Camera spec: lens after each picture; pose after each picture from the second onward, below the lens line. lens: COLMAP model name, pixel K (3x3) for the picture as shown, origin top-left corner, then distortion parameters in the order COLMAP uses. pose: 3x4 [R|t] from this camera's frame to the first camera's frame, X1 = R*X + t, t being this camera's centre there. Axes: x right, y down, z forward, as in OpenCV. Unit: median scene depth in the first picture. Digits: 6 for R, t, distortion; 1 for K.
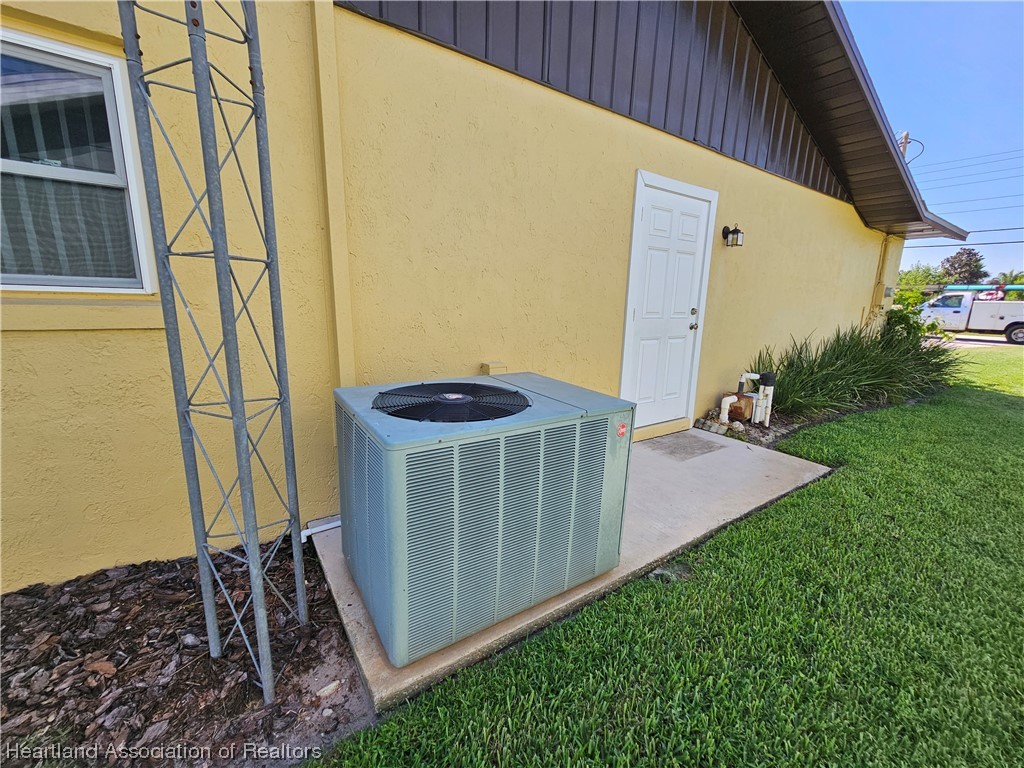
lens RADIAL K [[418.0, 0, 516.2], [0, 418.0, 383.6], [0, 0, 1]] dist [-0.003760, 0.001900]
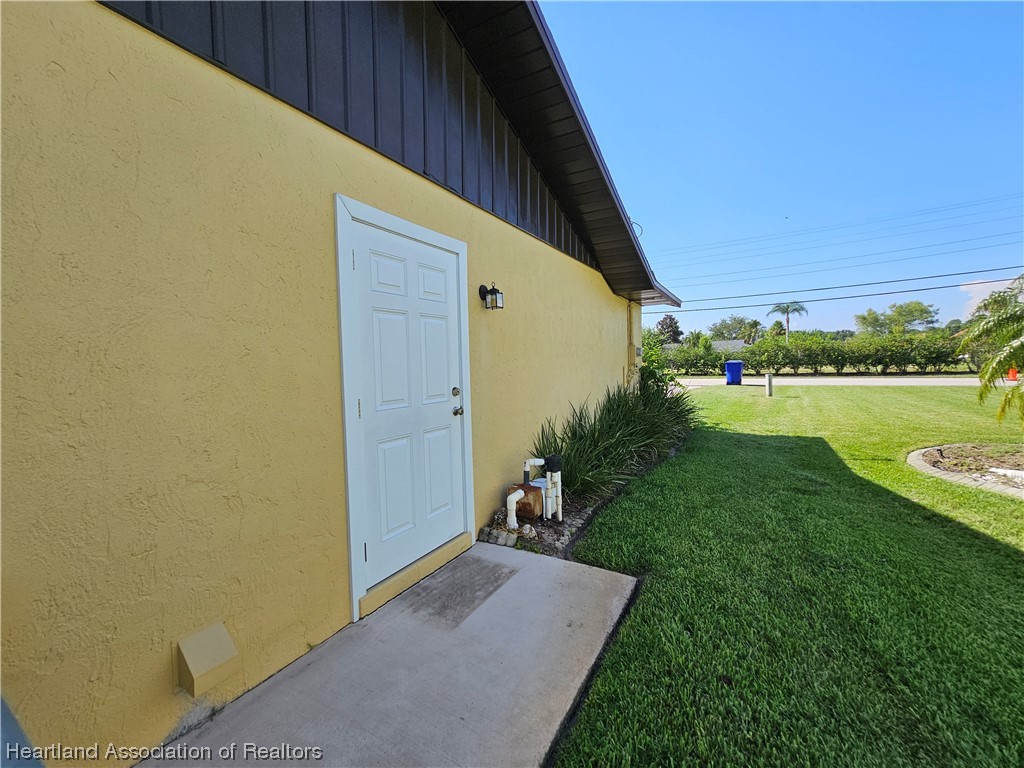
lens RADIAL K [[418.0, 0, 512.0], [0, 418.0, 384.6], [0, 0, 1]] dist [-0.003760, 0.001900]
pose [[0.900992, -0.069813, 0.428183, 0.184024], [0.131497, 0.984485, -0.116183, -0.079461], [-0.413428, 0.160985, 0.896193, 0.264049]]
